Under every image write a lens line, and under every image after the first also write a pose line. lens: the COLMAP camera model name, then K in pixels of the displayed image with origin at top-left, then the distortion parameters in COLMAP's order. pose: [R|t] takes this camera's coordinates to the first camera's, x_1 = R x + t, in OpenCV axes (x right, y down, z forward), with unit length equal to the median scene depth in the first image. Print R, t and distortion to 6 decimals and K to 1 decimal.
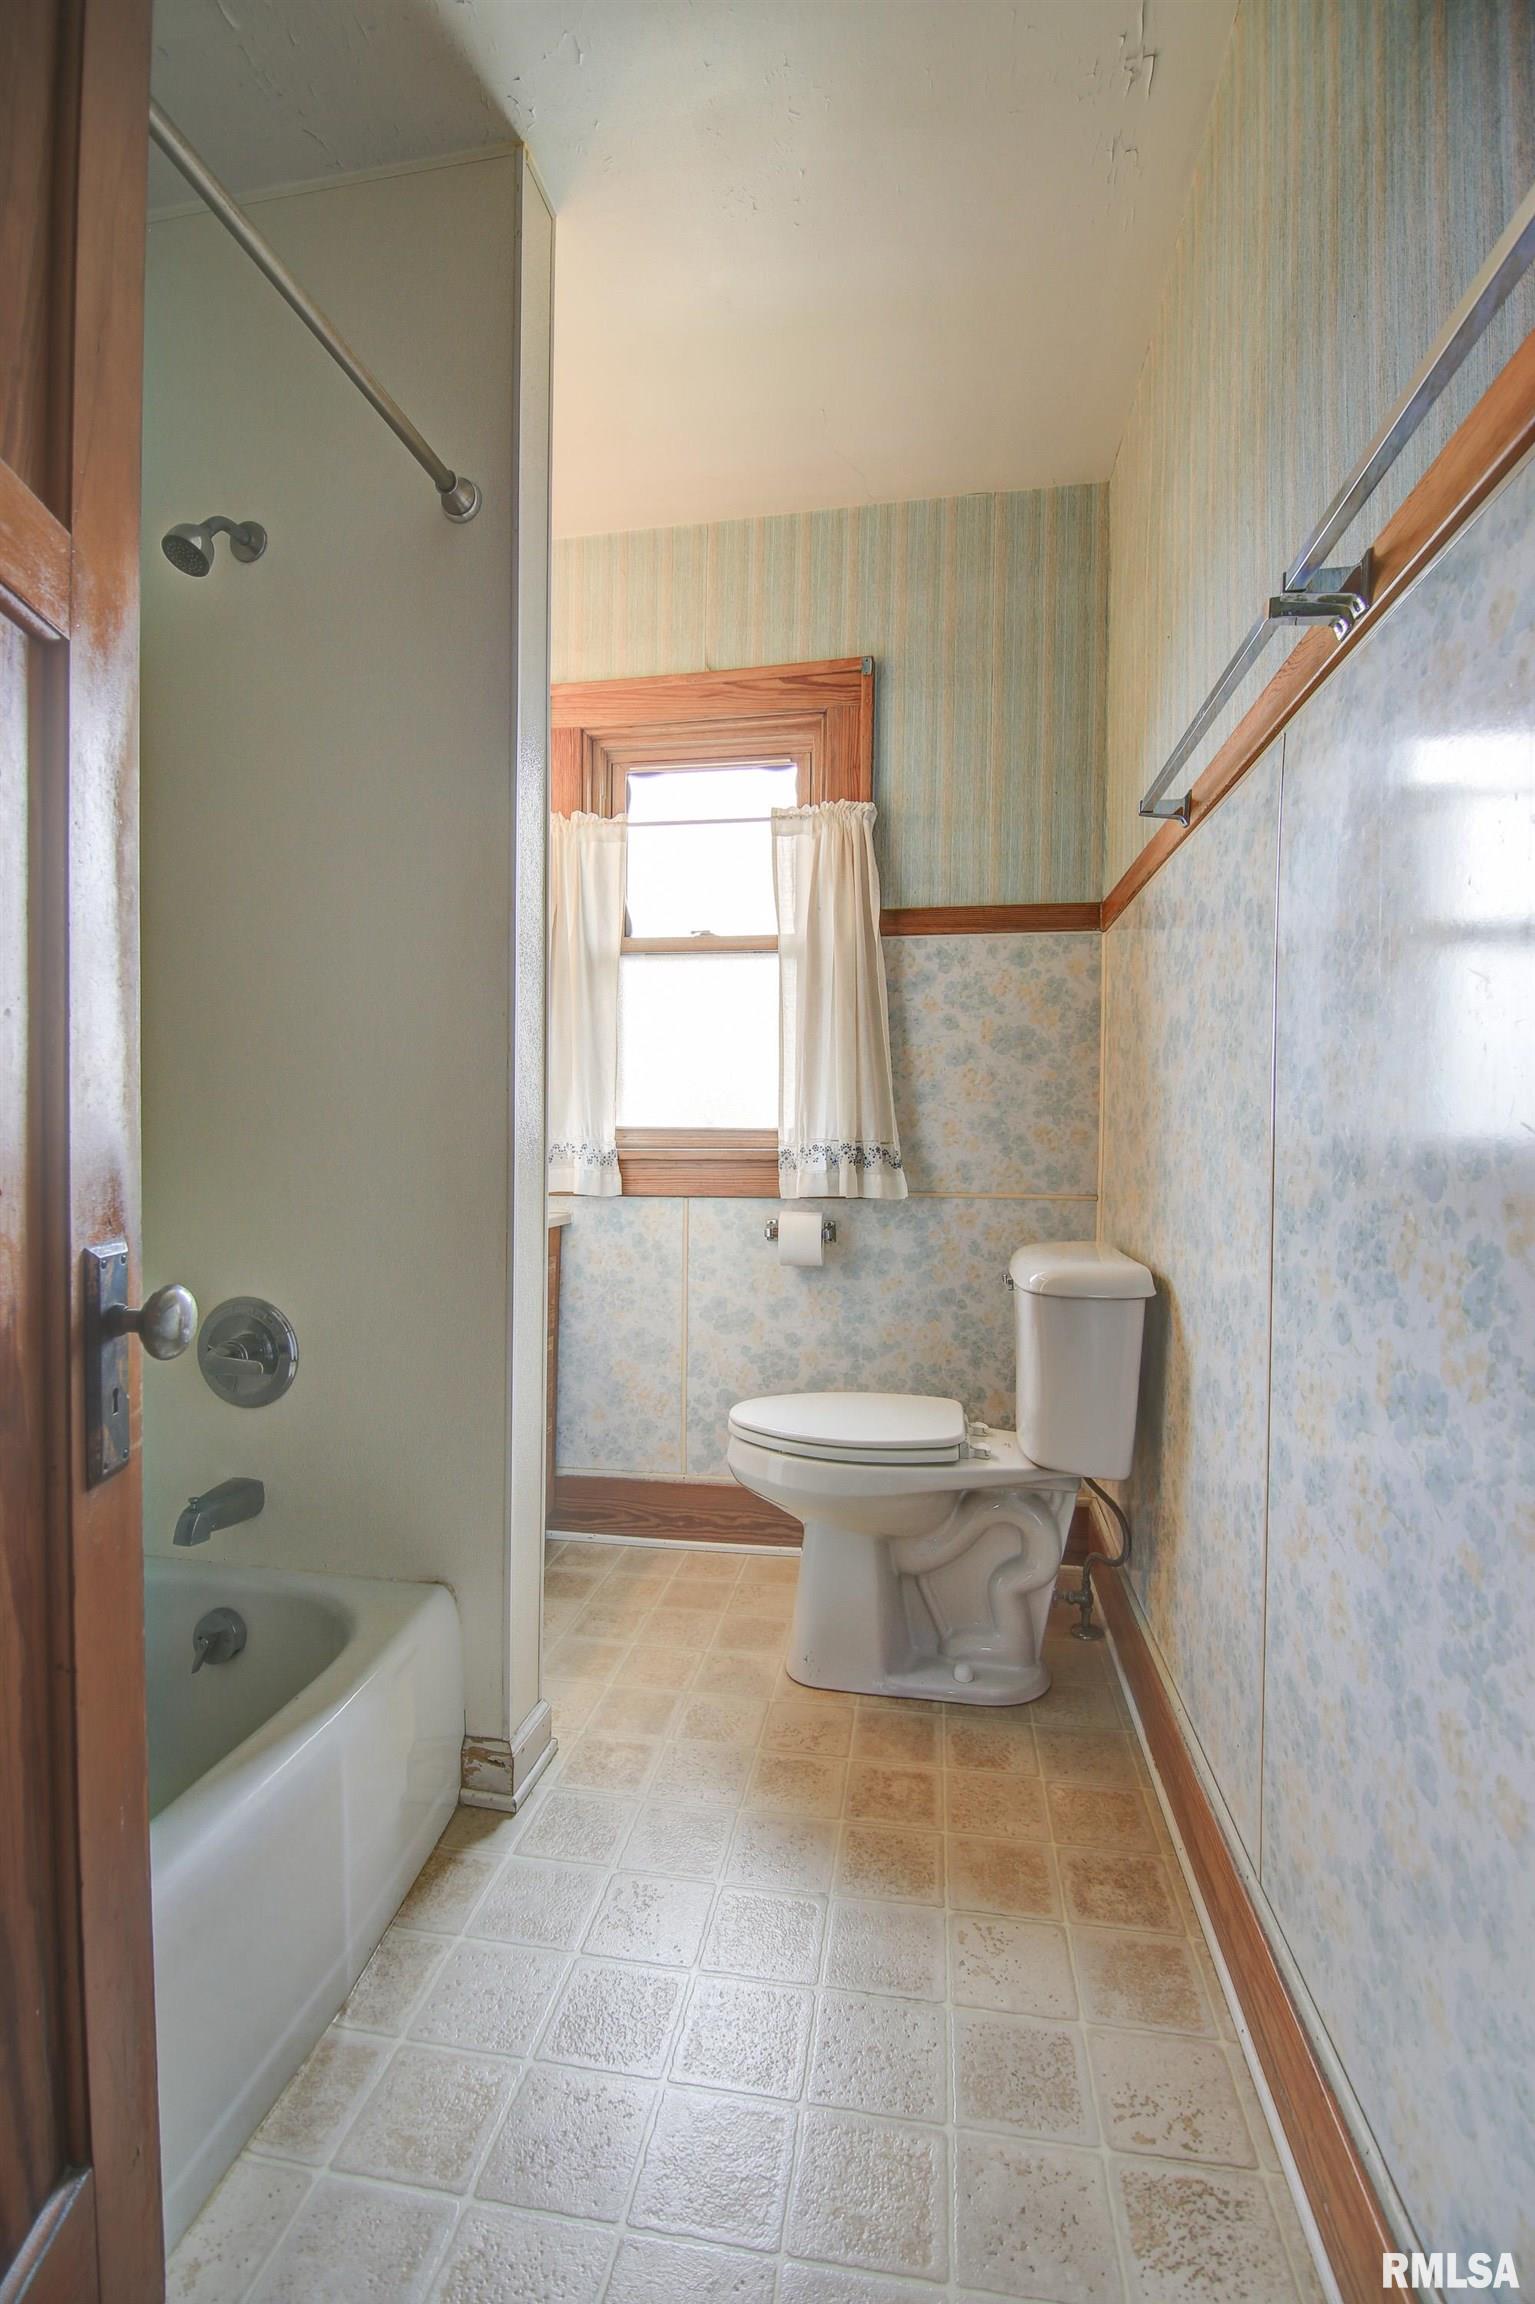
lens RADIAL K [[1029.1, 0, 766.3], [0, 1029.1, 1145.9], [0, 0, 1]] dist [-0.007450, -0.007503]
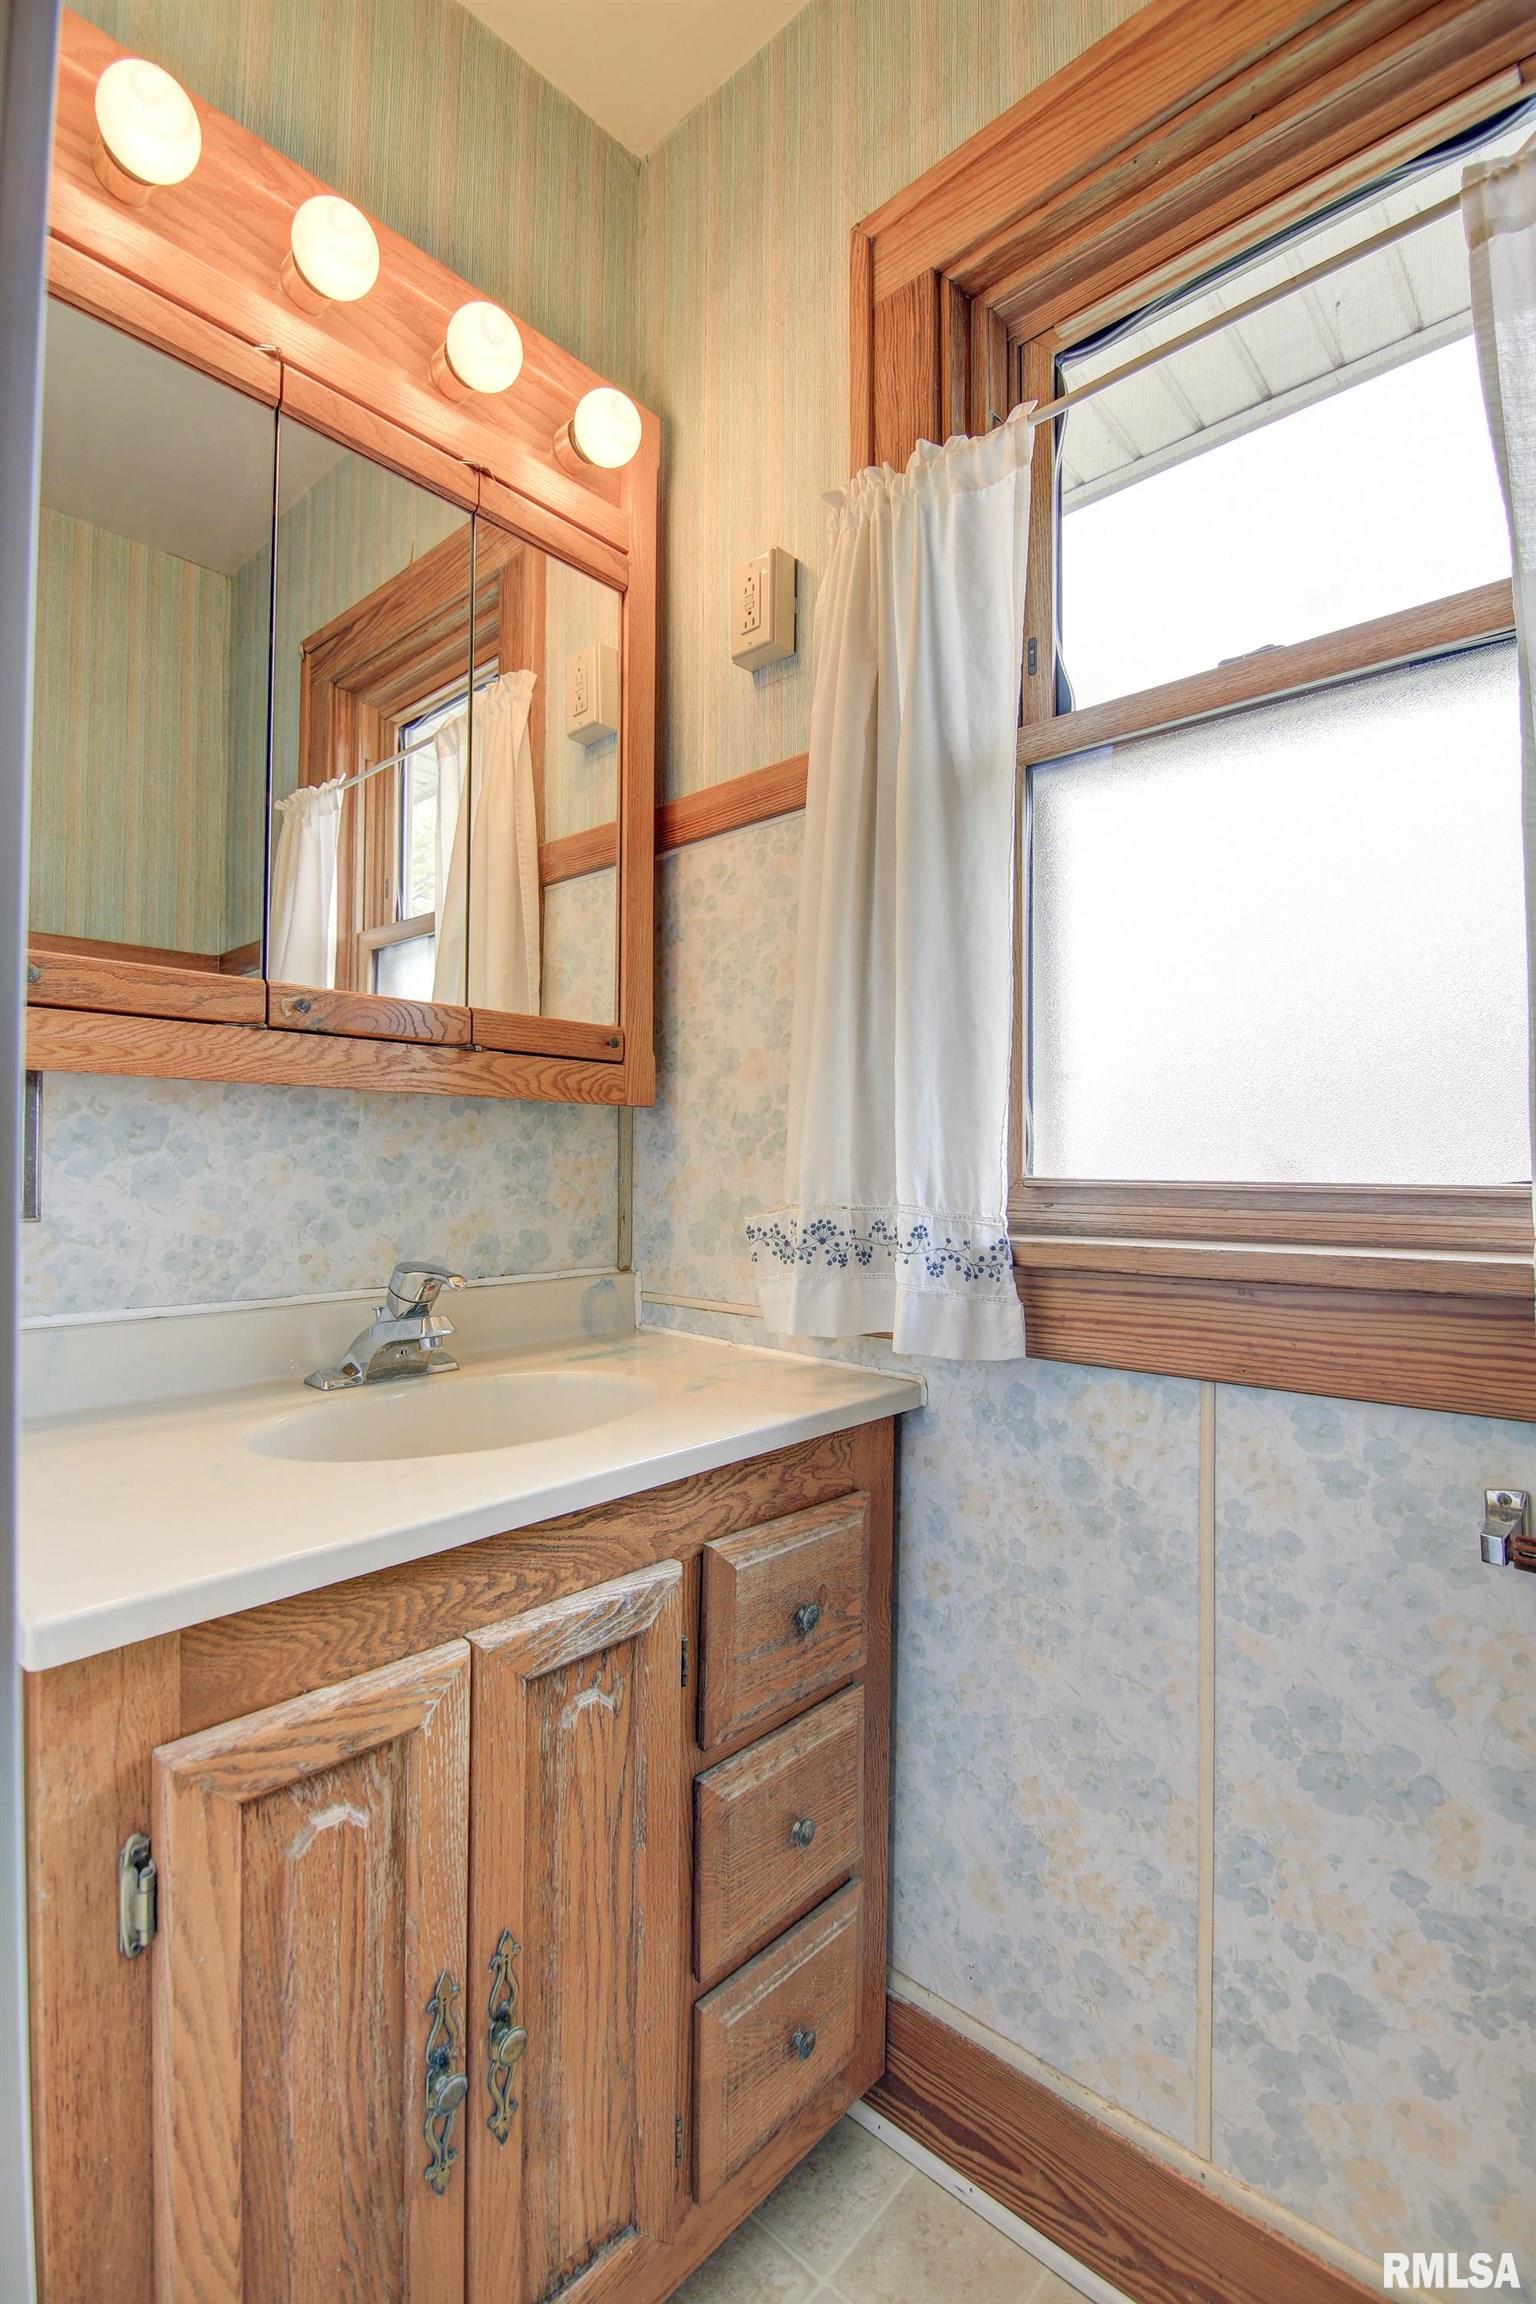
lens RADIAL K [[1029.1, 0, 762.3], [0, 1029.1, 1138.5], [0, 0, 1]] dist [-0.007450, -0.007503]
pose [[0.842523, -0.017187, -0.538387, -0.015282], [-0.006375, 0.999103, -0.041870, -0.017327], [0.538623, 0.038709, 0.841657, 0.613266]]
